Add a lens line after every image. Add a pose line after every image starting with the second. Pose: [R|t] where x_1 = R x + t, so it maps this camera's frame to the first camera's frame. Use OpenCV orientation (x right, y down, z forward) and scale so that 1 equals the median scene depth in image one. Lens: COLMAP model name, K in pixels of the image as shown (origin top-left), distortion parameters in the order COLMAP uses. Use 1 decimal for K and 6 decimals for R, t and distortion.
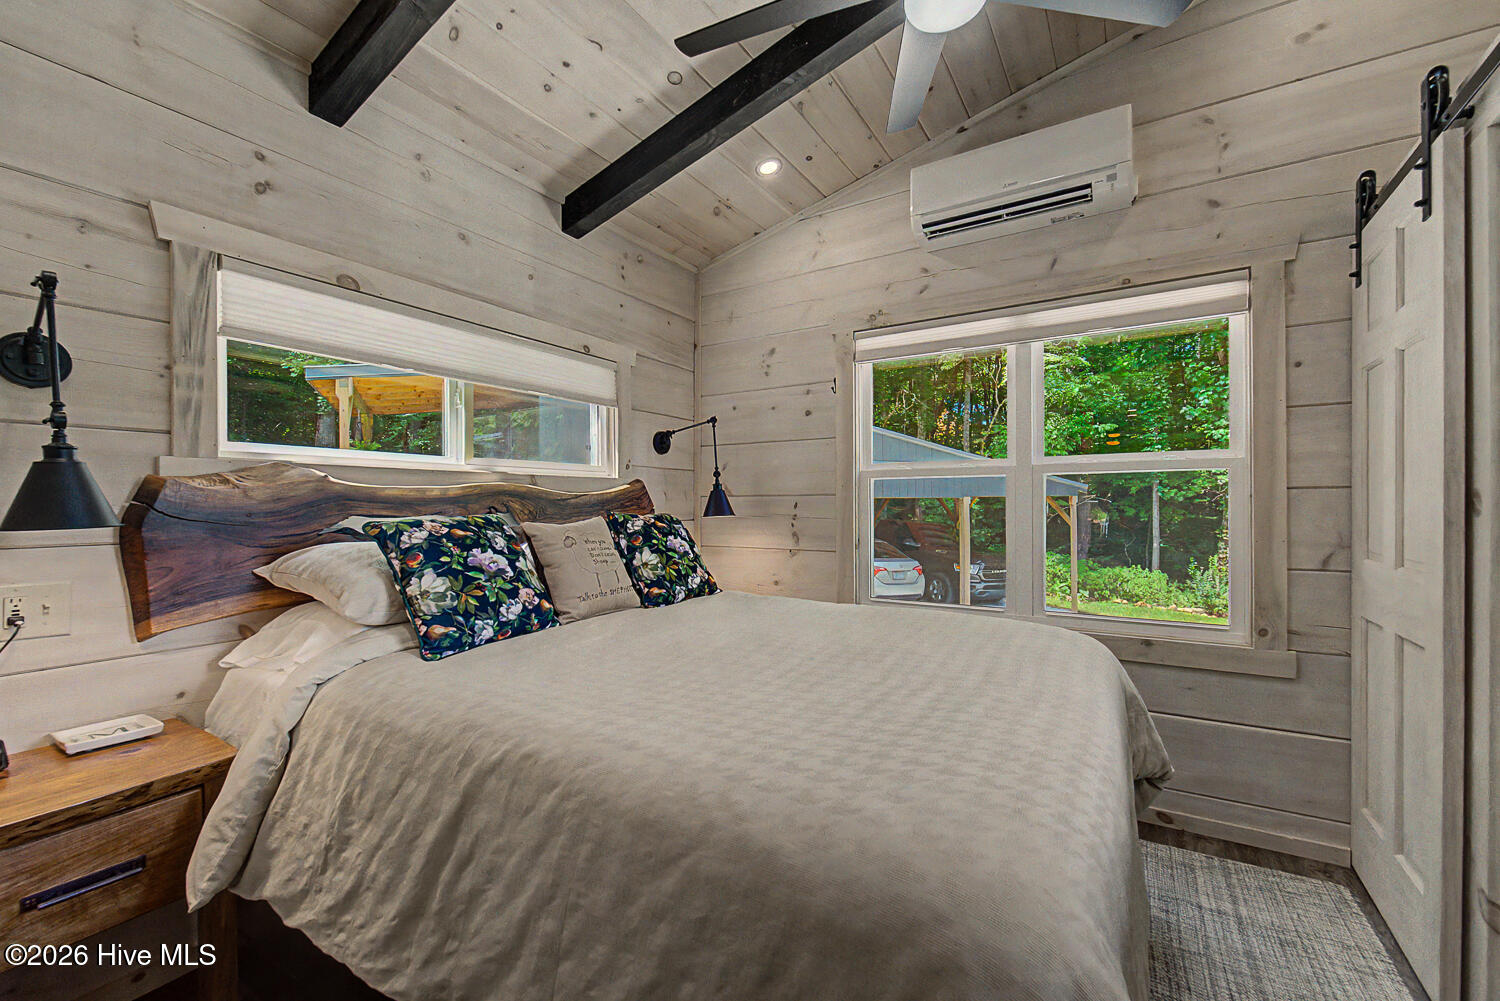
lens RADIAL K [[623.3, 0, 750.2], [0, 623.3, 495.3], [0, 0, 1]] dist [0.002179, -0.002593]
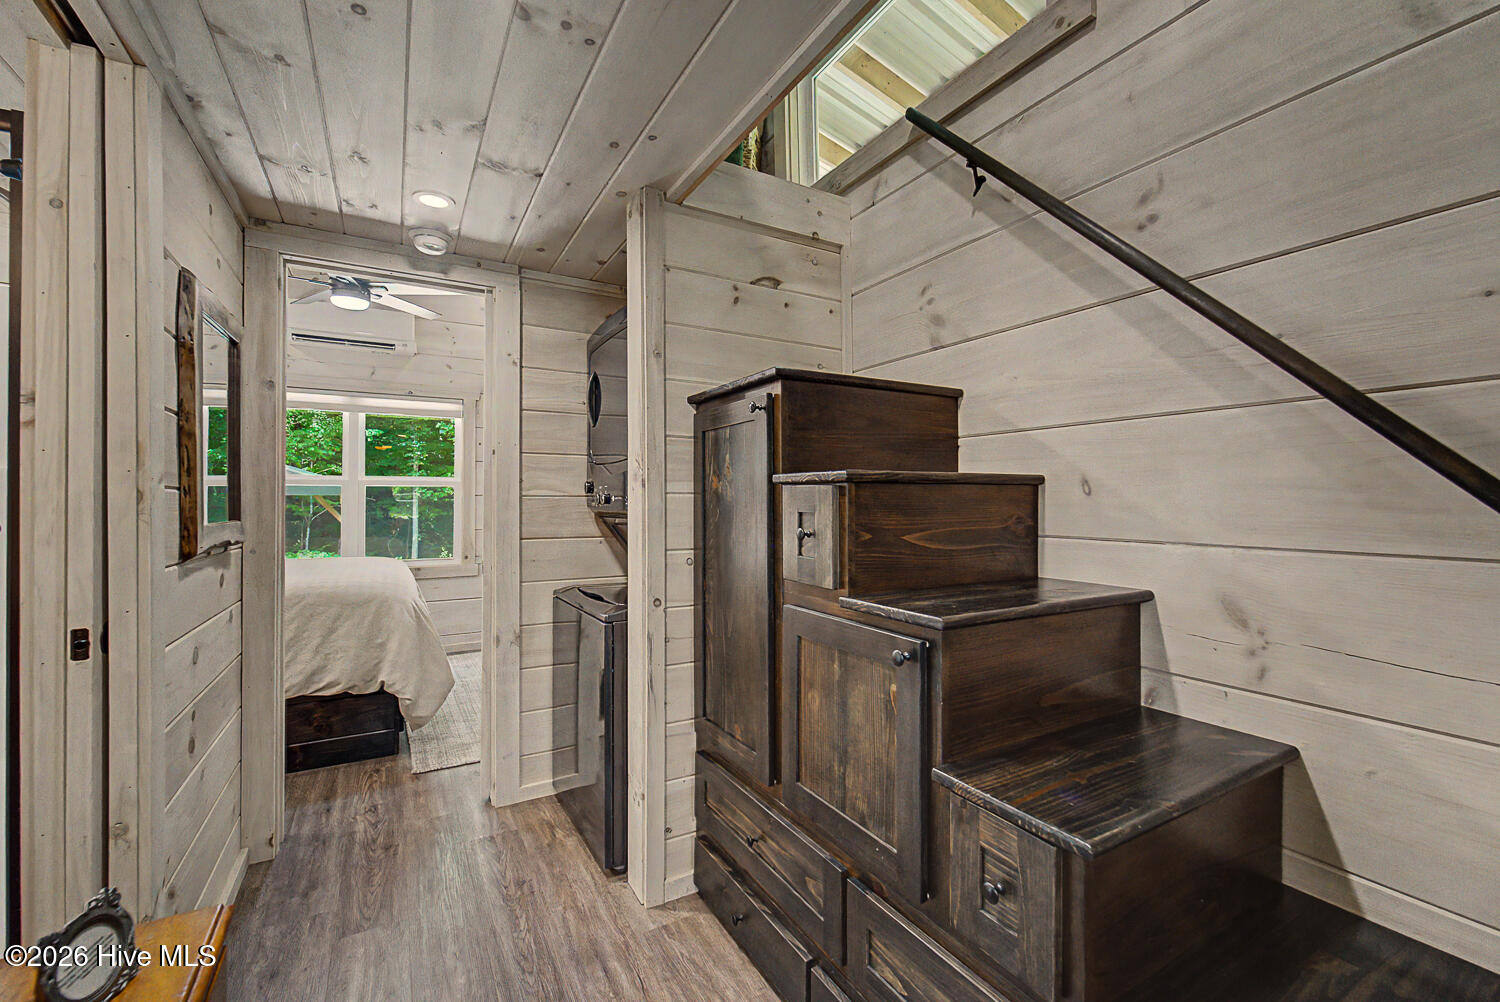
lens RADIAL K [[623.3, 0, 752.2], [0, 623.3, 494.4], [0, 0, 1]] dist [0.002179, -0.002593]
pose [[0.476543, 0.004722, 0.879138, -0.635678], [-0.002780, 0.999989, -0.003864, -0.000734], [-0.879147, -0.000603, 0.476551, -0.924743]]
